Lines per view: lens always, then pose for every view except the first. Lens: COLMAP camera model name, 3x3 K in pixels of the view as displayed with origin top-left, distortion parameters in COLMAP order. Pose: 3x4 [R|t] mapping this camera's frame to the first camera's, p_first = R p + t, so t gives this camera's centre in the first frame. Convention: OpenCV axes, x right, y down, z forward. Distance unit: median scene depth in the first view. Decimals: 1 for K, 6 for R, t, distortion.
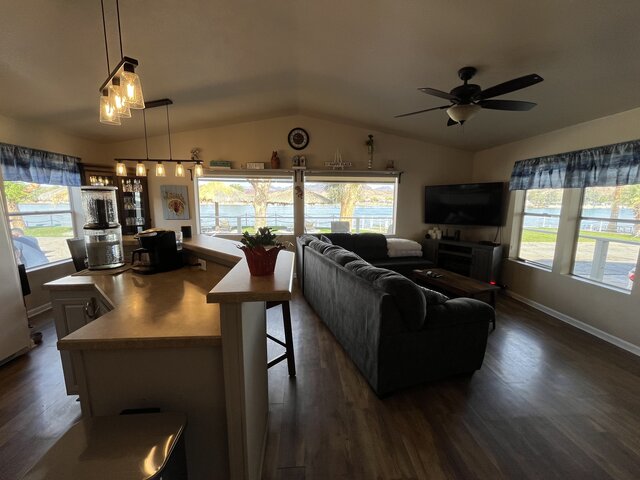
lens RADIAL K [[259.6, 0, 321.0], [0, 259.6, 238.9], [0, 0, 1]] dist [-0.001733, -0.000630]
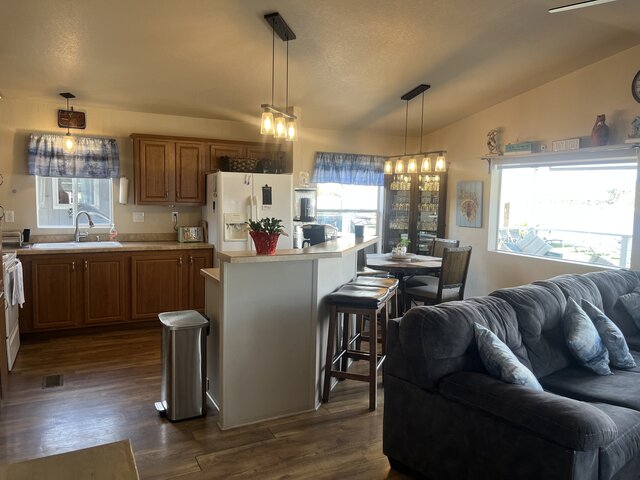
lens RADIAL K [[482.7, 0, 320.0], [0, 482.7, 240.0], [0, 0, 1]] dist [0.075879, -0.096043]
pose [[0.384347, 0.084640, -0.919301, 0.569020], [-0.154443, 0.987650, 0.026362, -0.009253], [0.910178, 0.131848, 0.392672, 0.077480]]
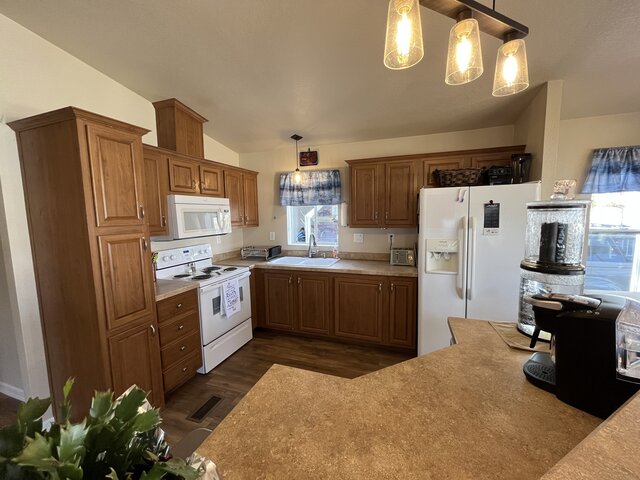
lens RADIAL K [[259.6, 0, 321.0], [0, 259.6, 238.9], [0, 0, 1]] dist [-0.001733, -0.000630]
pose [[-0.402449, 0.093063, -0.910700, -0.035902], [-0.121669, 0.980556, 0.153968, -0.059318], [0.907321, 0.172768, -0.383301, 0.320101]]
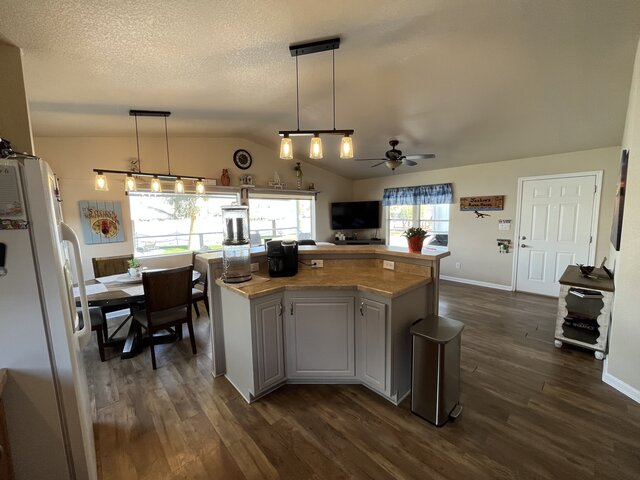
lens RADIAL K [[259.6, 0, 321.0], [0, 259.6, 238.9], [0, 0, 1]] dist [-0.001733, -0.000630]
pose [[0.779940, -0.082438, 0.620402, -0.541226], [0.113042, 0.993539, -0.010092, -0.005423], [-0.615561, 0.078003, 0.784219, -0.032623]]
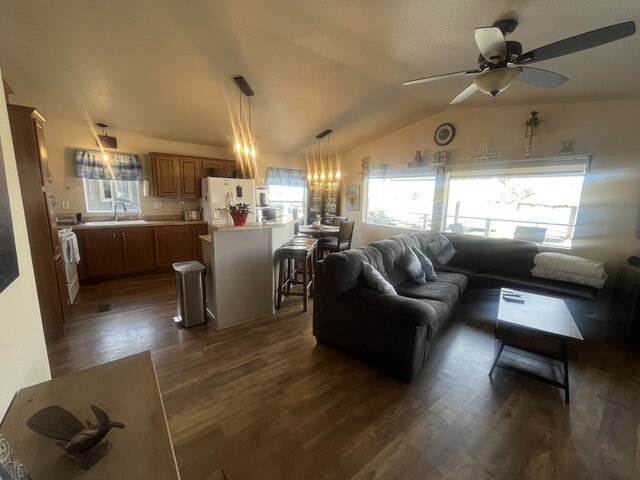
lens RADIAL K [[259.6, 0, 321.0], [0, 259.6, 238.9], [0, 0, 1]] dist [-0.001733, -0.000630]
pose [[0.554851, 0.141464, -0.819834, 0.520072], [-0.143683, 0.986924, 0.073054, -0.000347], [0.819448, 0.077263, 0.567921, 0.091484]]
